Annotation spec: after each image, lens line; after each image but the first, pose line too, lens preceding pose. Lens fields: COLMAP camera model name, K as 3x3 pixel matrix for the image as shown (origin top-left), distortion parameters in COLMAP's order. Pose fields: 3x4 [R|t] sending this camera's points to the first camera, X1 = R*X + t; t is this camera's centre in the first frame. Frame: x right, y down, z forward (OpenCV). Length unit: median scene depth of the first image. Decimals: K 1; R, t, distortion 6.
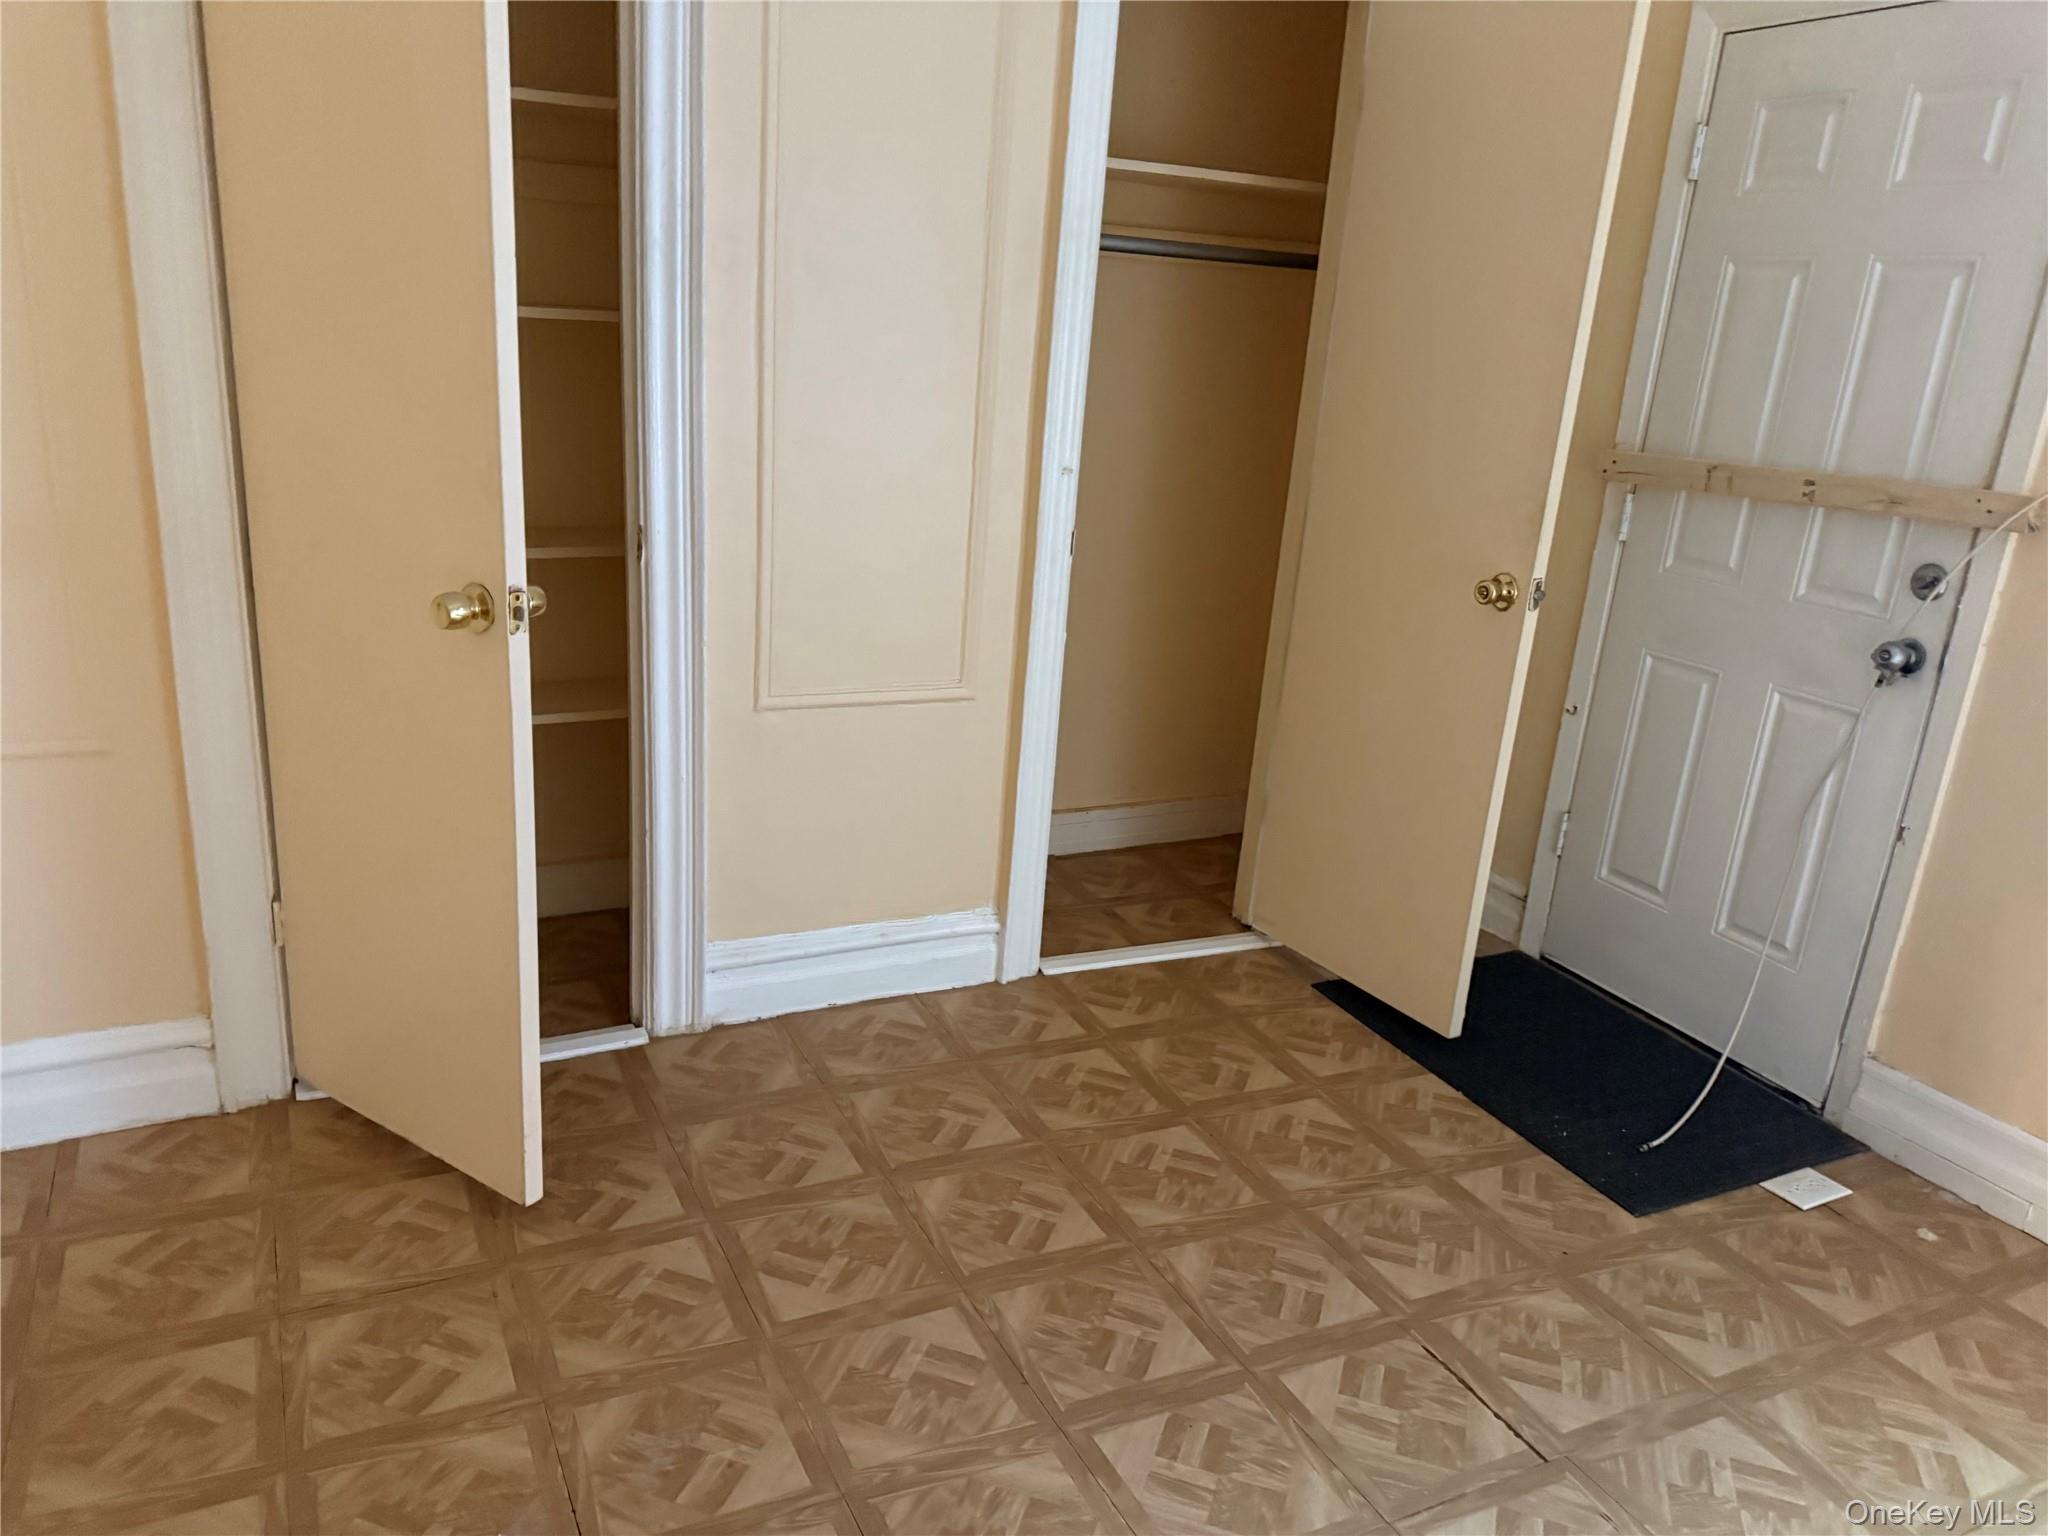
lens RADIAL K [[1493.7, 0, 1013.6], [0, 1493.7, 781.0], [0, 0, 1]] dist [0.043481, -0.037288]
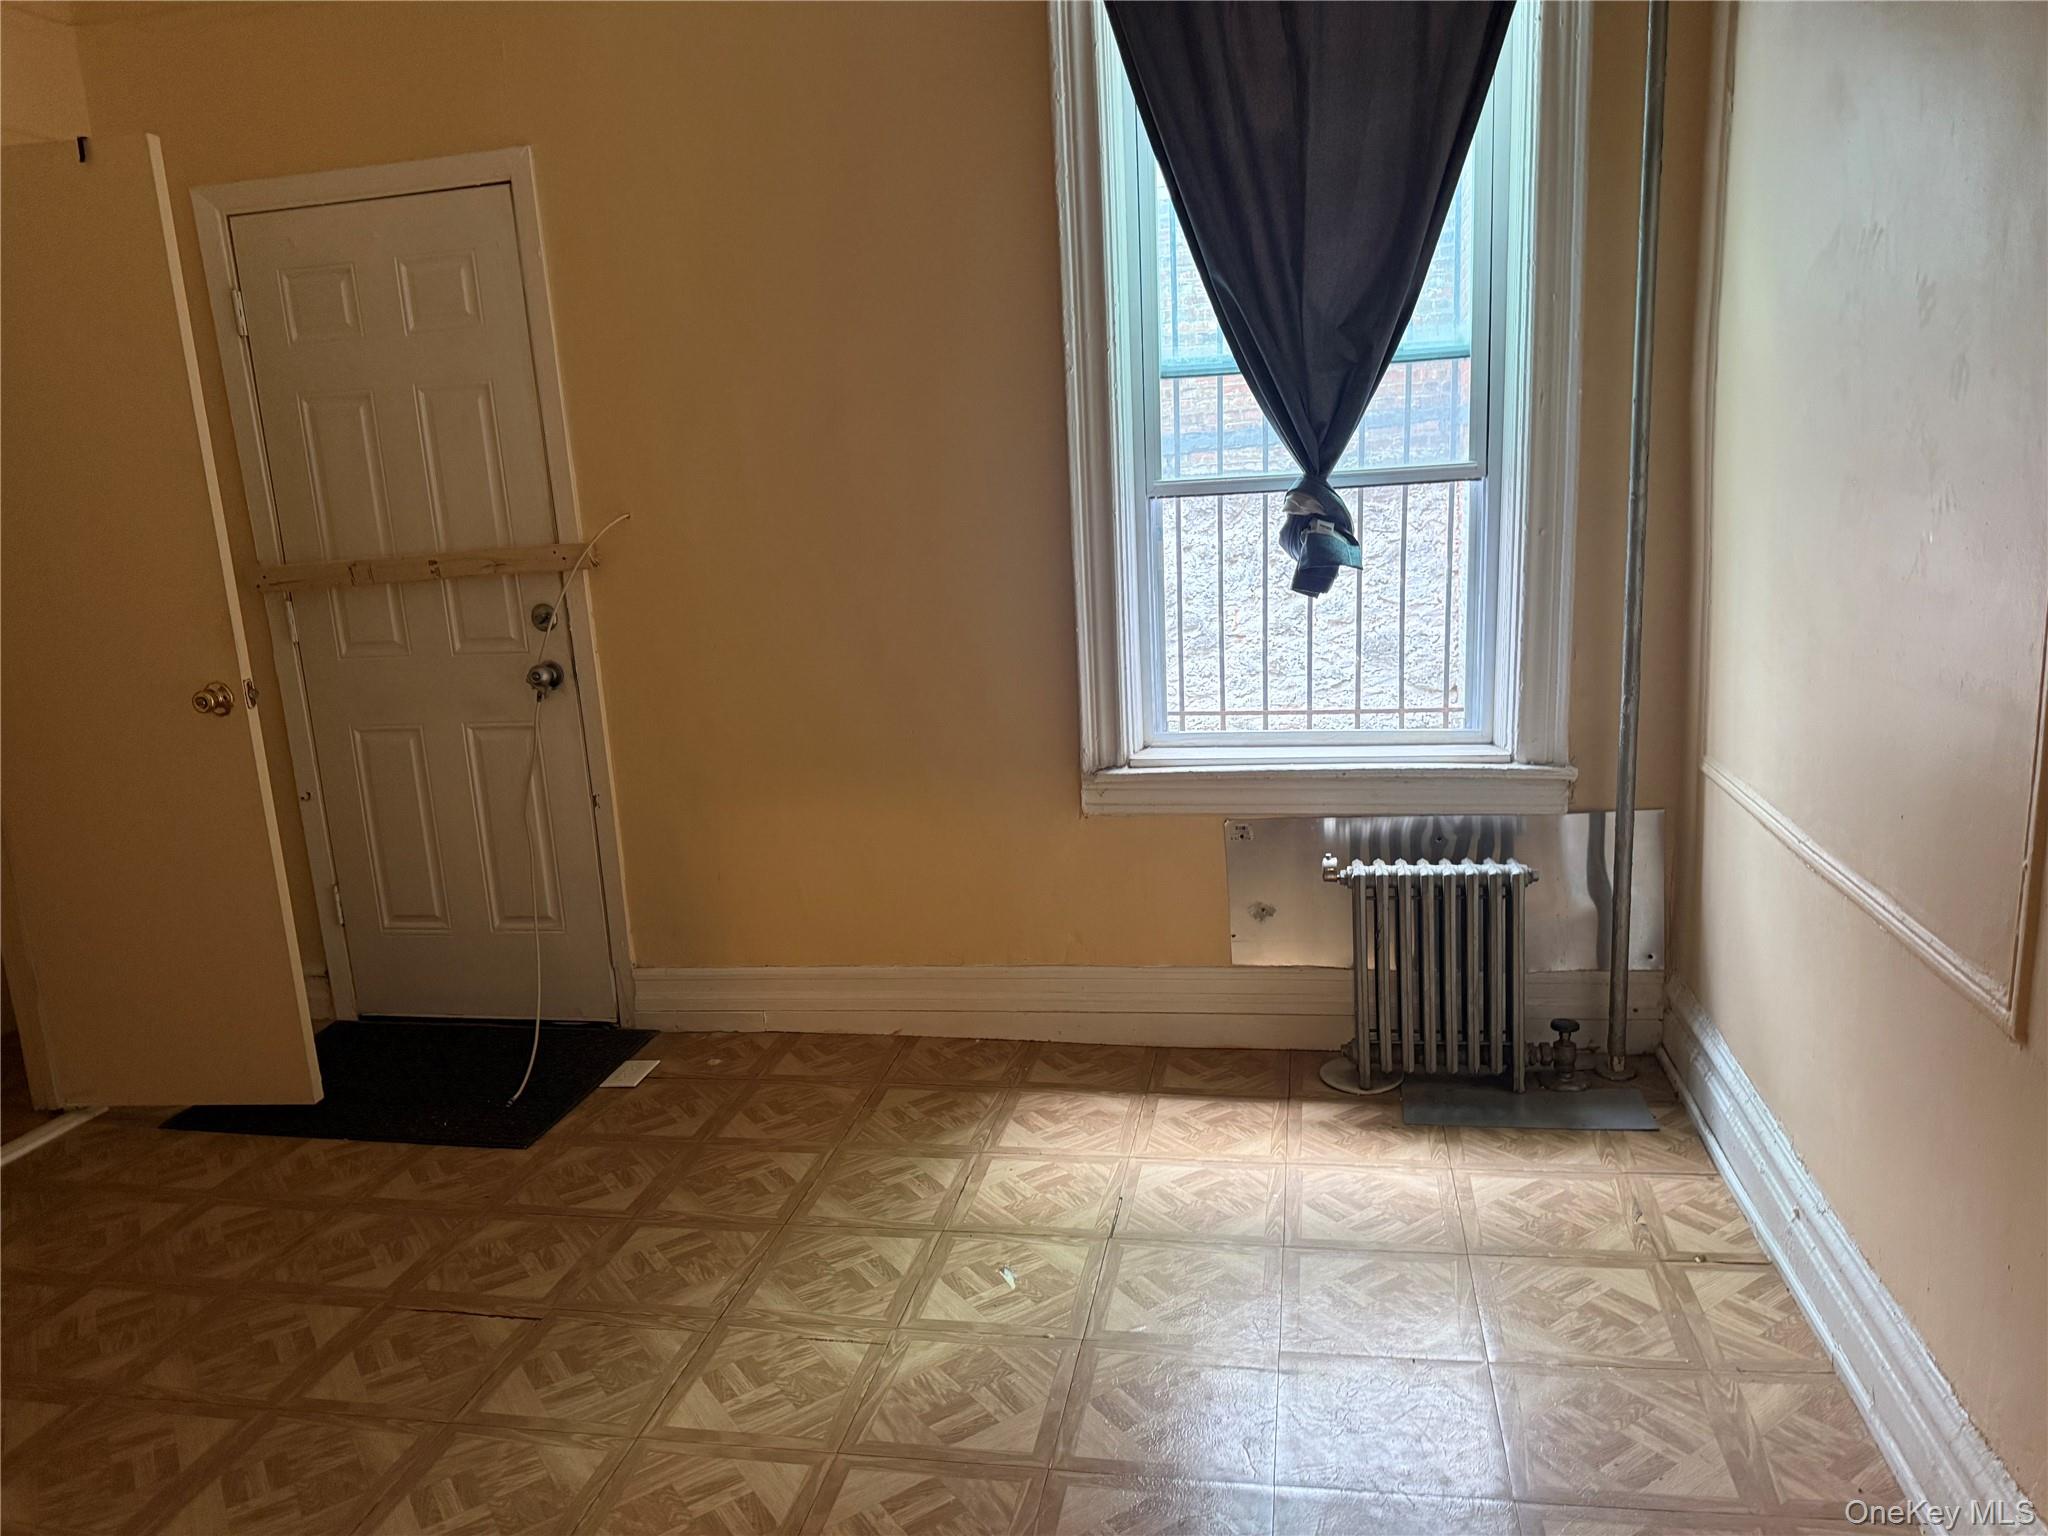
lens RADIAL K [[1430.7, 0, 1022.8], [0, 1430.7, 737.7], [0, 0, 1]] dist [0.005661, -0.042582]
pose [[0.617112, -0.264001, 0.741267, -0.090393], [0.336621, 0.940058, 0.054559, 0.040919], [-0.711238, 0.215857, 0.668989, -0.109435]]
